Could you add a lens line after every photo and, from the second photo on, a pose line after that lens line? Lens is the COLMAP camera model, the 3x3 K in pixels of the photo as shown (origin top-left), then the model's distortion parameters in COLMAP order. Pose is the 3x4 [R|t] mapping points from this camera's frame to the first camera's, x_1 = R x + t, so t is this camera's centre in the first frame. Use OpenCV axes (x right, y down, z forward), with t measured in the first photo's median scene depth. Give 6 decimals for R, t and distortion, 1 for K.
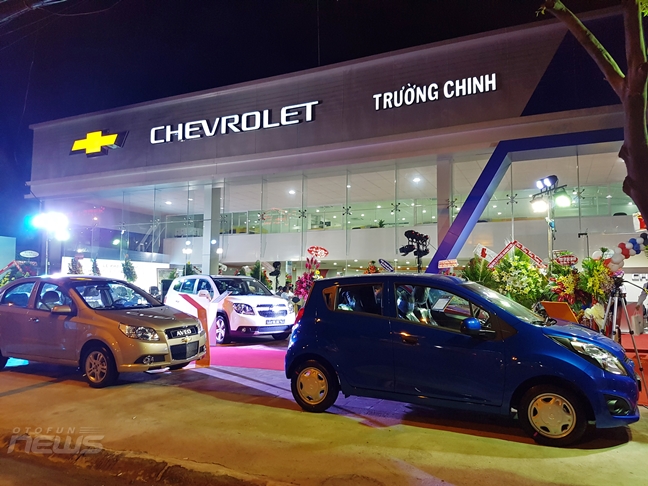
lens RADIAL K [[527.6, 0, 324.0], [0, 527.6, 243.0], [0, 0, 1]] dist [0.208176, -0.001867]
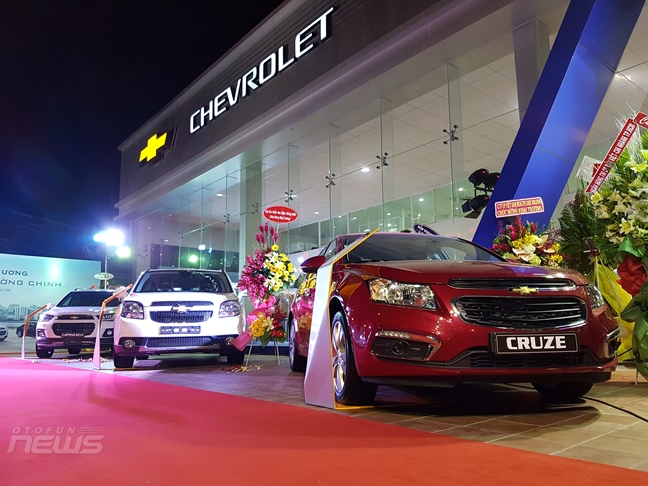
lens RADIAL K [[527.6, 0, 324.0], [0, 527.6, 243.0], [0, 0, 1]] dist [0.208176, -0.001867]
pose [[0.899091, -0.098456, -0.426546, 0.226202], [0.061946, 0.993190, -0.098677, 0.087939], [0.433357, 0.062297, 0.899067, 0.382484]]
